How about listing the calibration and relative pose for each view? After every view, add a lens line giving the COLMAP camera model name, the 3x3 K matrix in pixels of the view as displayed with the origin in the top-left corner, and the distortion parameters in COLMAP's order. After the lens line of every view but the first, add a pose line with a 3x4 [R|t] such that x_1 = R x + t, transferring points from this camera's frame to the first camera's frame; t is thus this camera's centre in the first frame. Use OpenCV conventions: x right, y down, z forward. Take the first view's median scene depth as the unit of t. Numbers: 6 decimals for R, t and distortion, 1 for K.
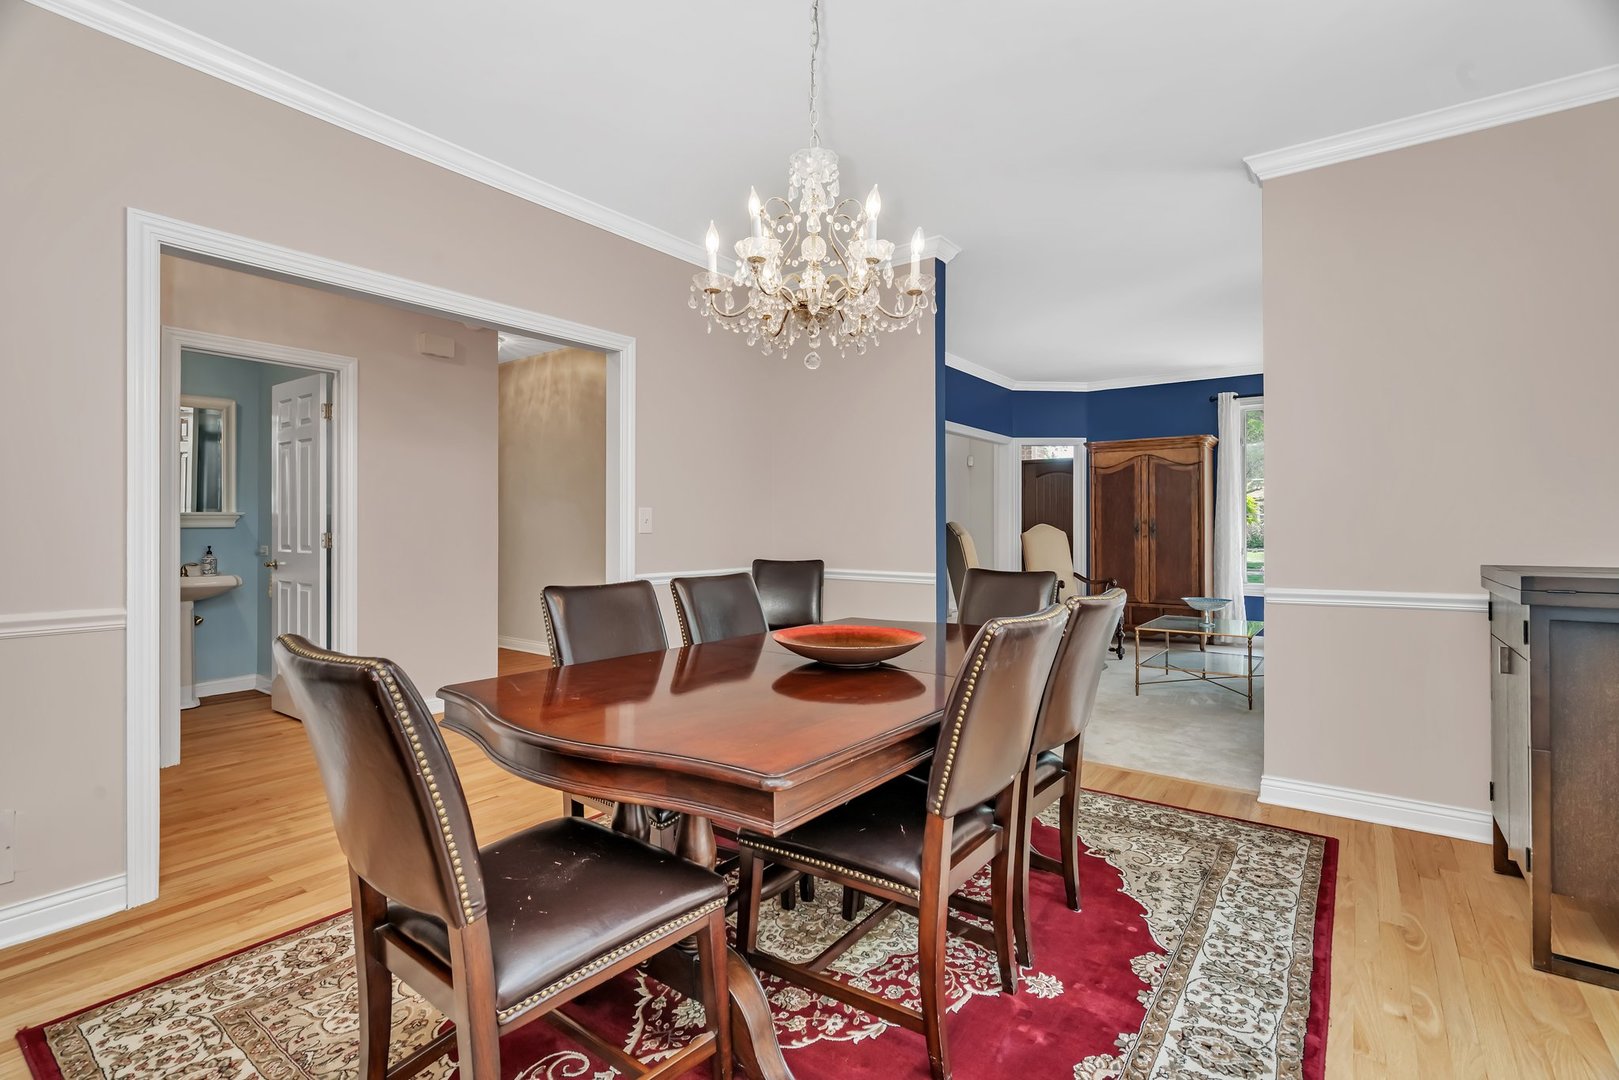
lens RADIAL K [[745.8, 0, 814.6], [0, 745.8, 533.8], [0, 0, 1]] dist [-0.000387, 0.000417]
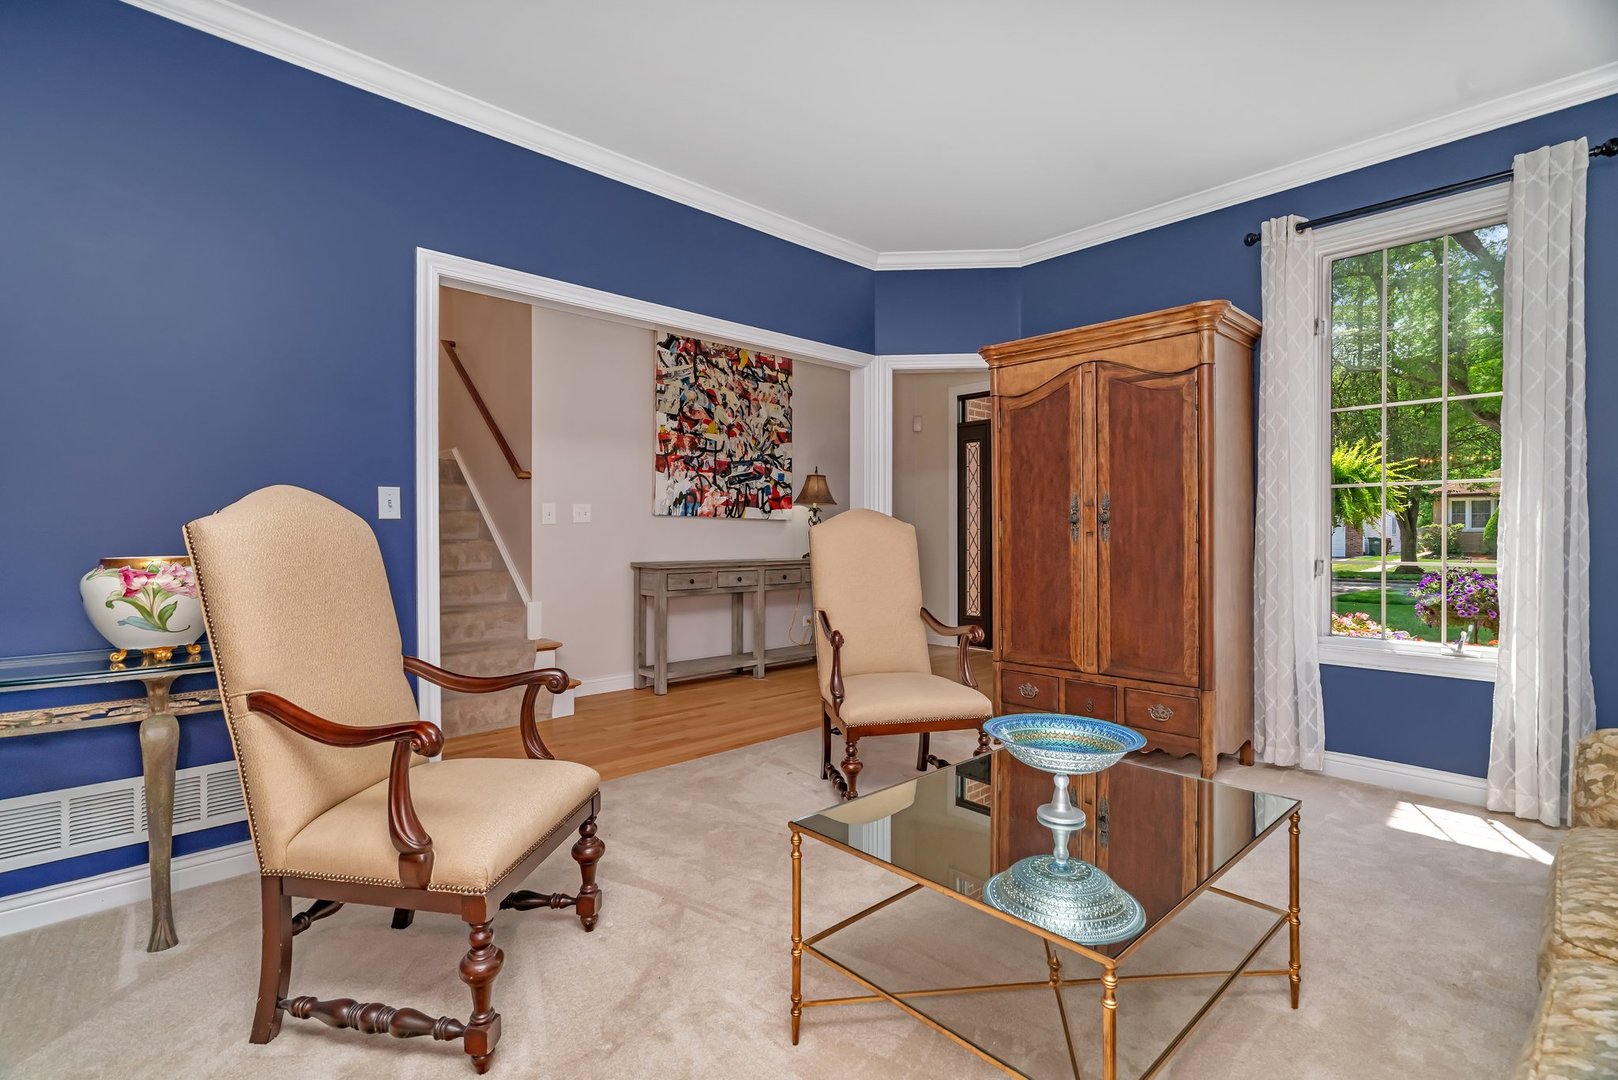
lens RADIAL K [[742.0, 0, 809.0], [0, 742.0, 540.0], [0, 0, 1]] dist [0.001792, 0.000382]
pose [[0.981671, -0.001878, -0.190572, 0.359475], [0.001645, 0.999998, -0.001379, 0.008245], [0.190574, 0.001040, 0.981672, 0.503622]]
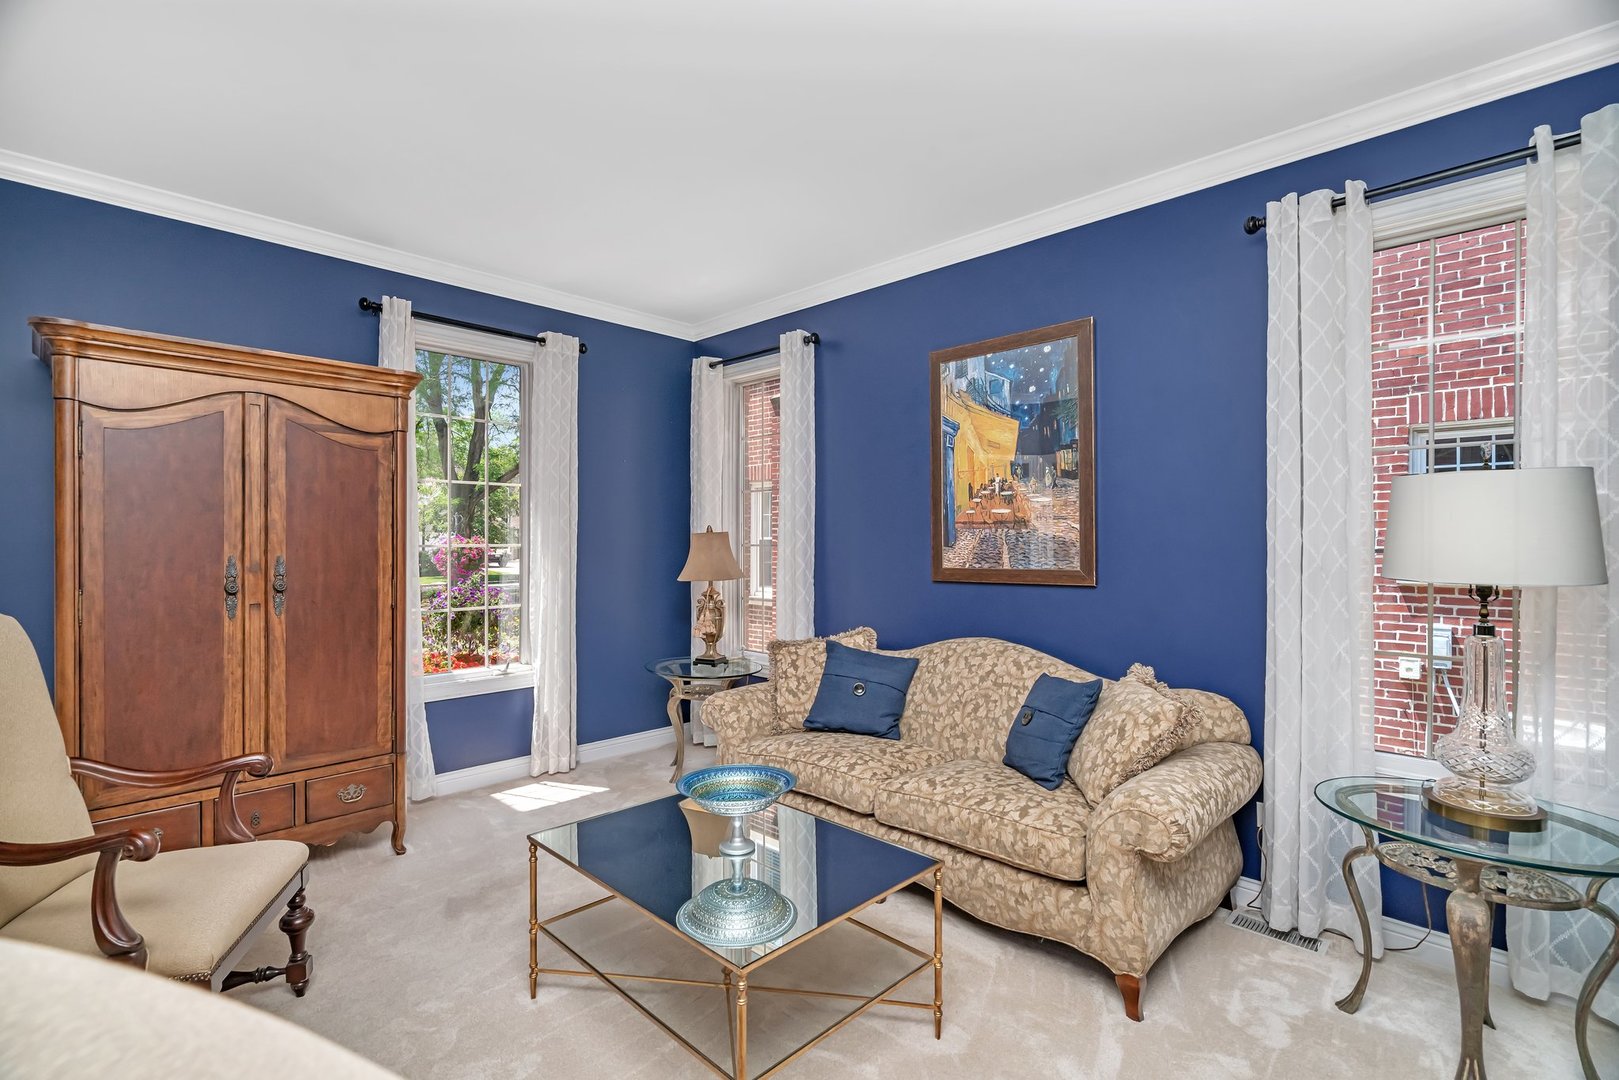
lens RADIAL K [[745.8, 0, 814.6], [0, 745.8, 533.8], [0, 0, 1]] dist [-0.000387, 0.000417]
pose [[0.140832, 0.002215, 0.990031, 0.105381], [0.000879, 0.999997, -0.002363, -0.032203], [-0.990033, 0.001203, 0.140829, 0.665749]]
